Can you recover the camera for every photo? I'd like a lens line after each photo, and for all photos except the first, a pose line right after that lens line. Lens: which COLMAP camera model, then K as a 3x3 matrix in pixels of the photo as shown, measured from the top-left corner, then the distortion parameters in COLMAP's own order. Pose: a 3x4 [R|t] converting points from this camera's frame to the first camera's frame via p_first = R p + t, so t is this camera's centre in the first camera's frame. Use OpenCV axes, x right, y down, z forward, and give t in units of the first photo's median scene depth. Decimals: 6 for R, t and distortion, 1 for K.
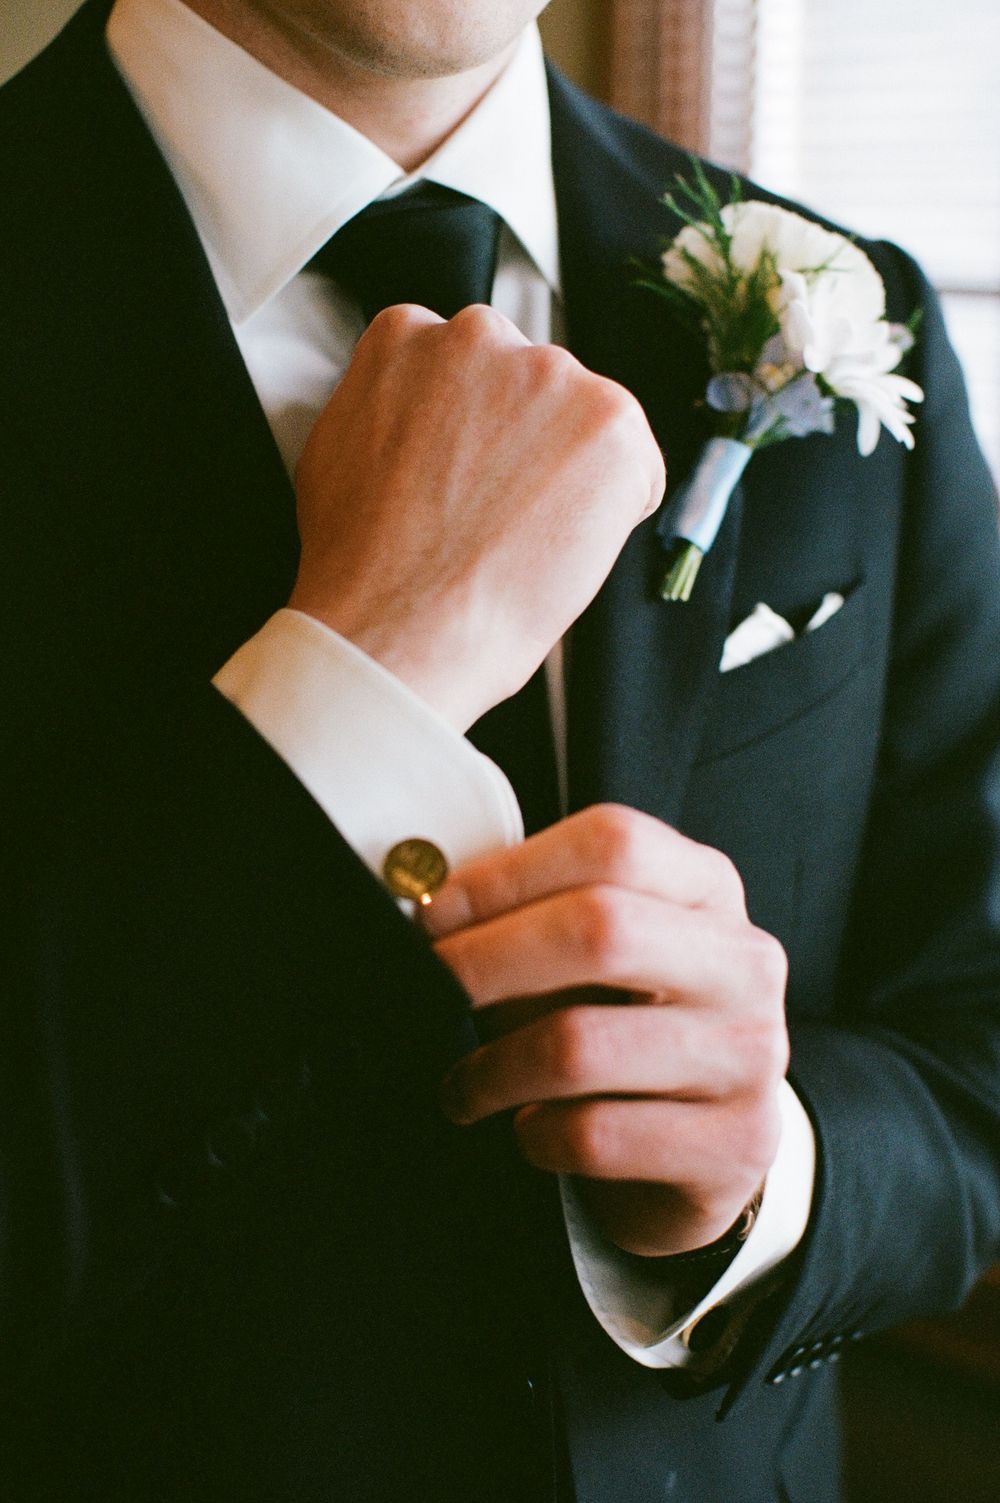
lens RADIAL K [[4283.3, 0, 500.0], [0, 4283.3, 751.5], [0, 0, 1]] dist [-0.683366, -47.395056]
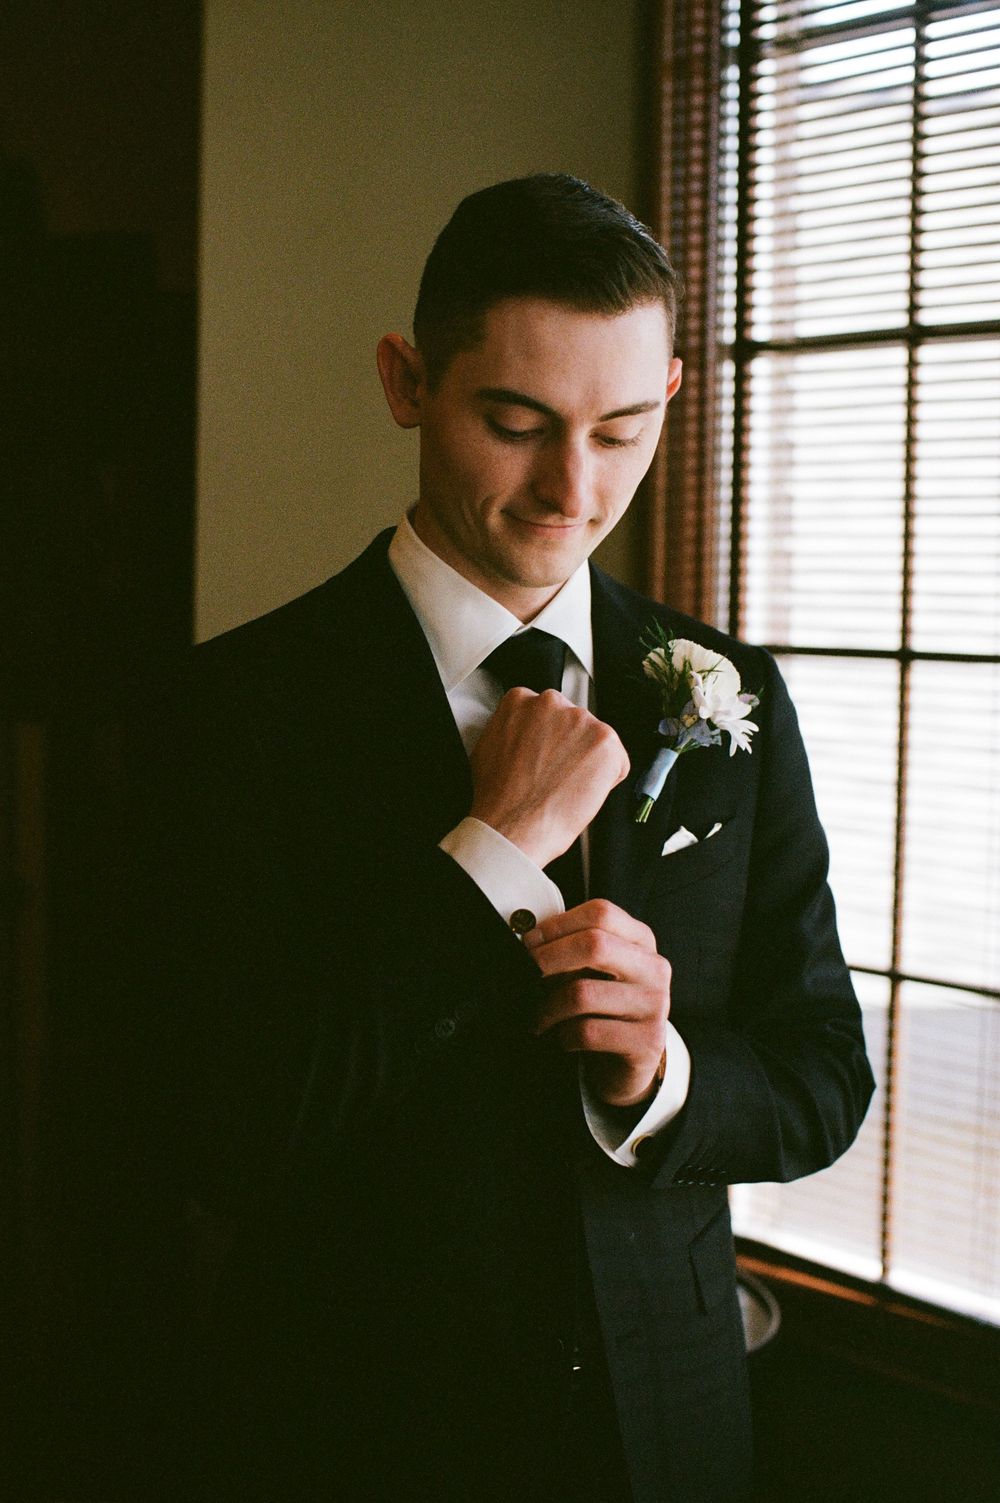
lens RADIAL K [[2438.9, 0, 532.2], [0, 2438.9, 750.7], [0, 0, 1]] dist [0.017192, -0.046591]
pose [[0.999364, 0.032460, -0.014736, 0.003341], [-0.033376, 0.997204, -0.066867, 0.016859], [0.012524, 0.067316, 0.997653, -0.311792]]
